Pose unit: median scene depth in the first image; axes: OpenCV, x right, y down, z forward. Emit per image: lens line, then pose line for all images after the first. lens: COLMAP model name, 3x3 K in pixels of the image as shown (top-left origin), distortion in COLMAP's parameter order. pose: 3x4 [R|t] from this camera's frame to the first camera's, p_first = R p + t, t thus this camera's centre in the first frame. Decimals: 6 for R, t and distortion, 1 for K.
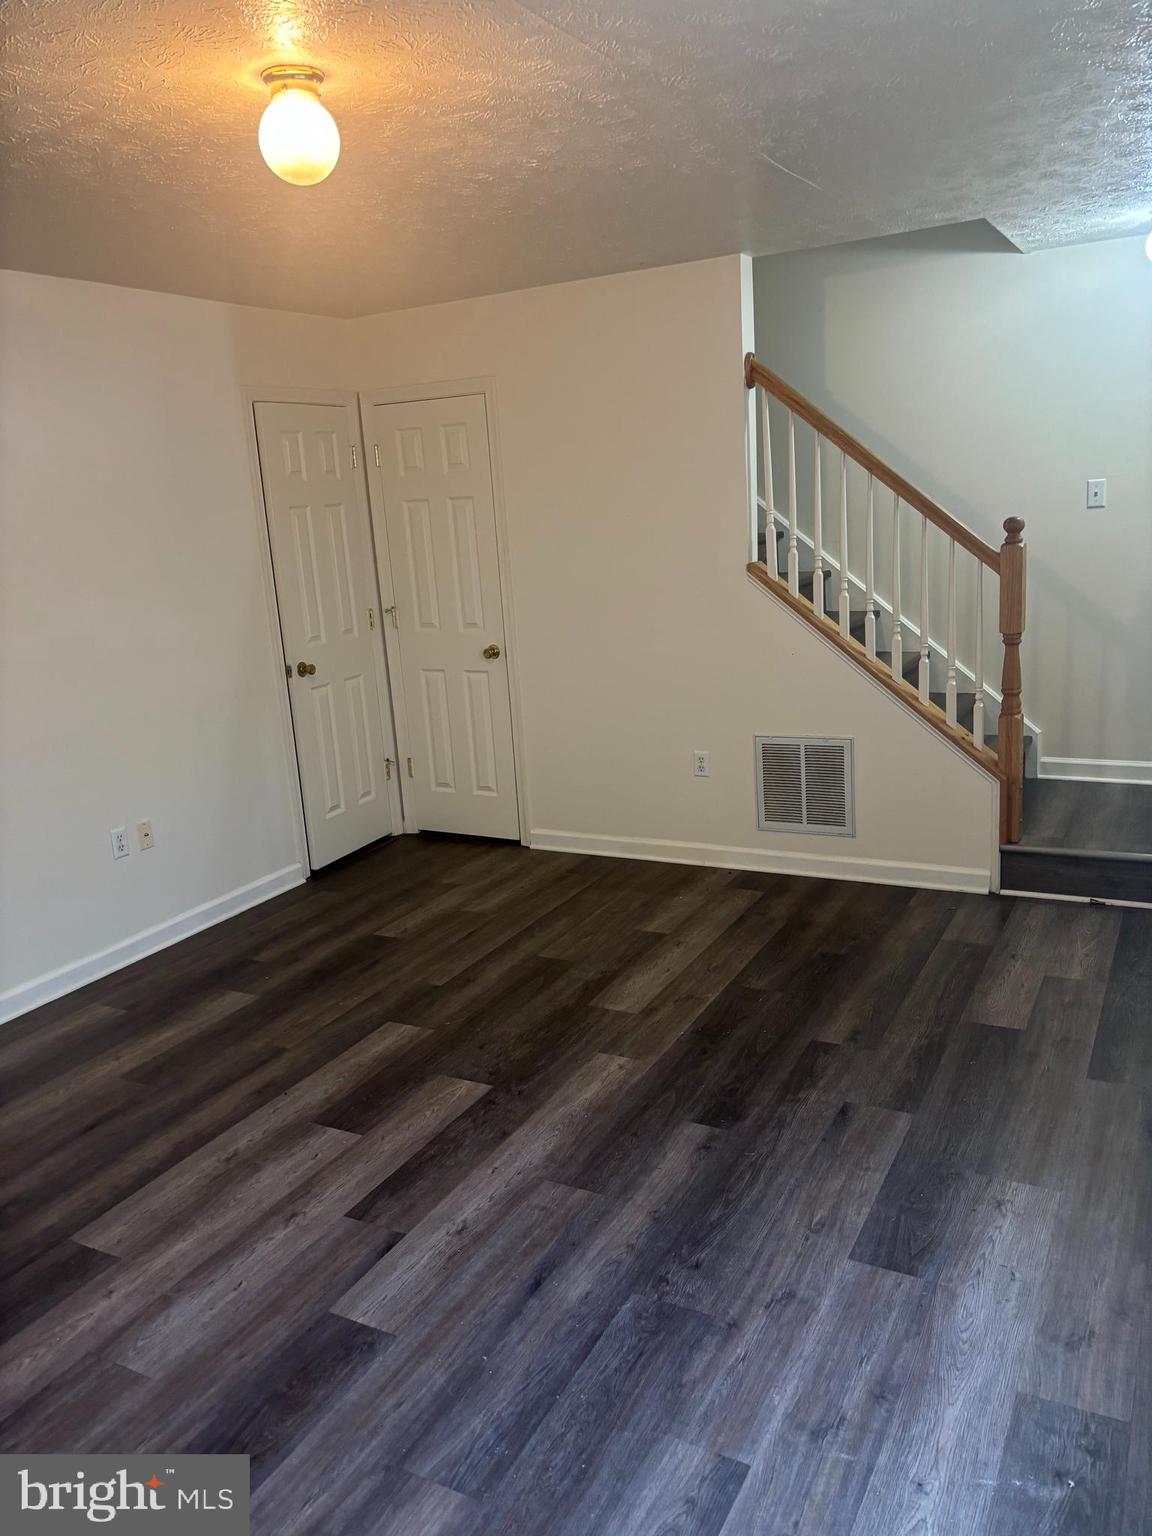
lens RADIAL K [[1156.8, 0, 576.0], [0, 1156.8, 768.0], [0, 0, 1]] dist [0.012548, -0.006681]
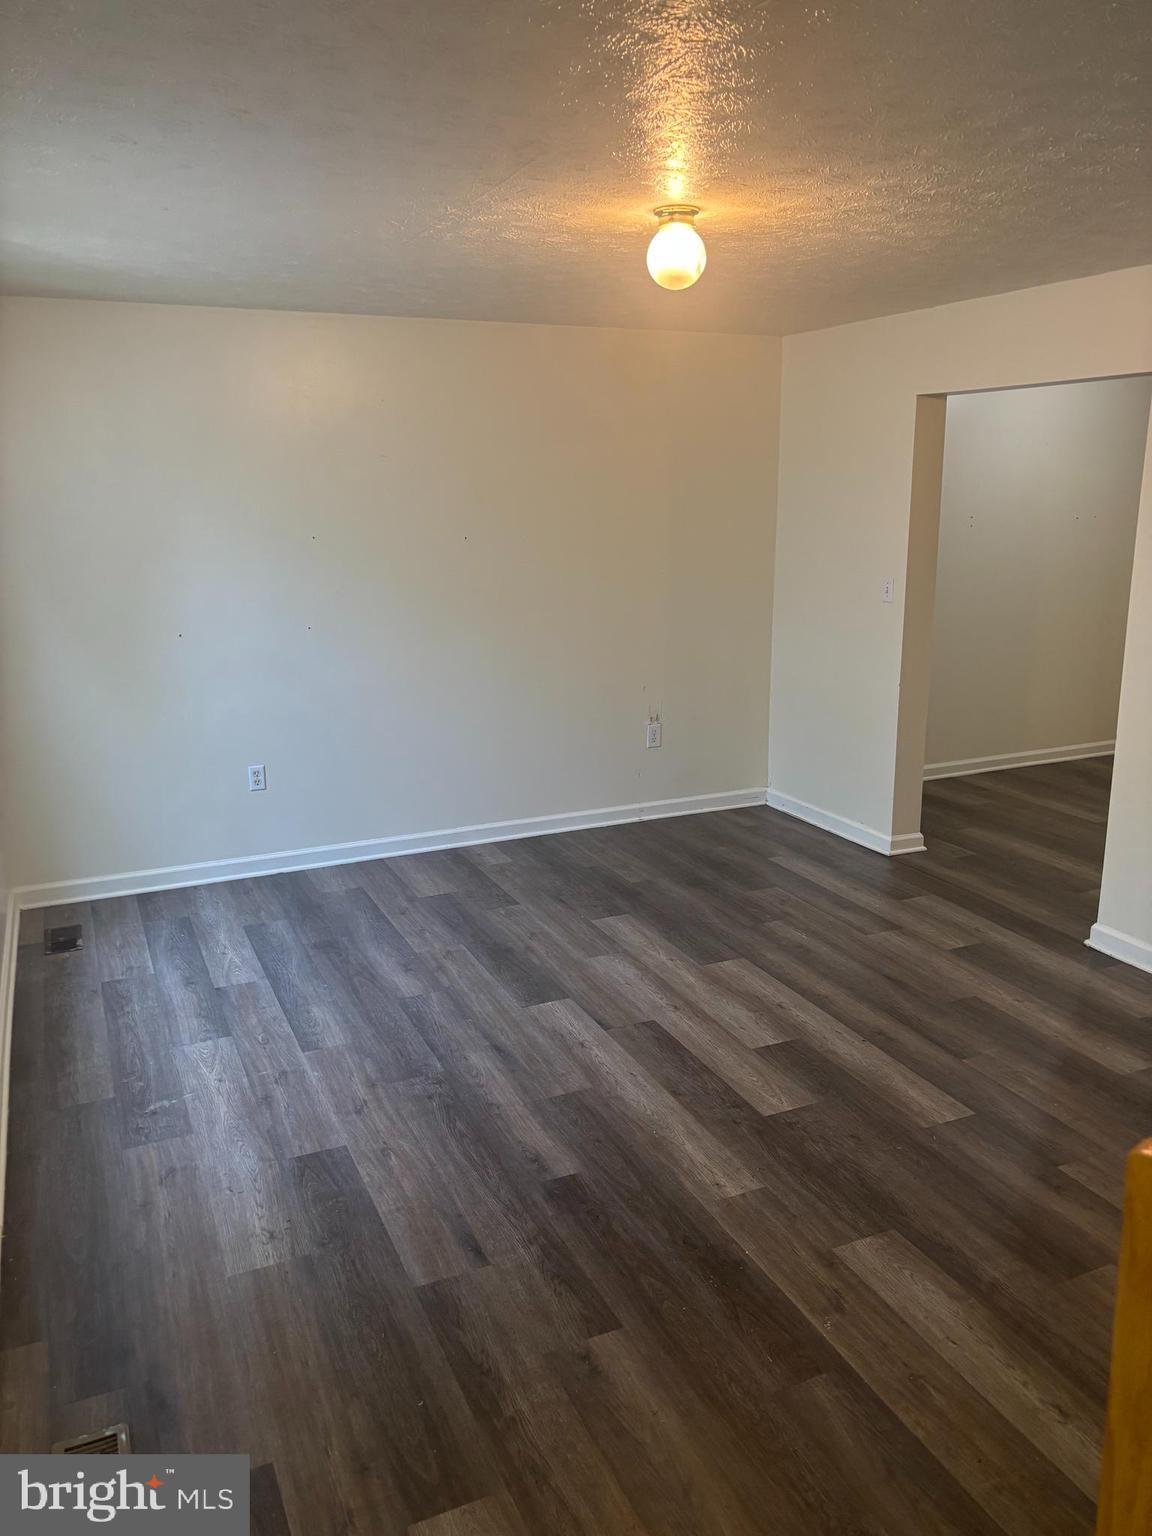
lens RADIAL K [[1156.8, 0, 576.0], [0, 1156.8, 768.0], [0, 0, 1]] dist [0.012548, -0.006681]
pose [[-0.600018, 0.261339, -0.756095, 0.905031], [-0.138131, 0.897094, 0.419692, -0.504689], [0.787971, 0.356263, -0.502174, 1.627205]]
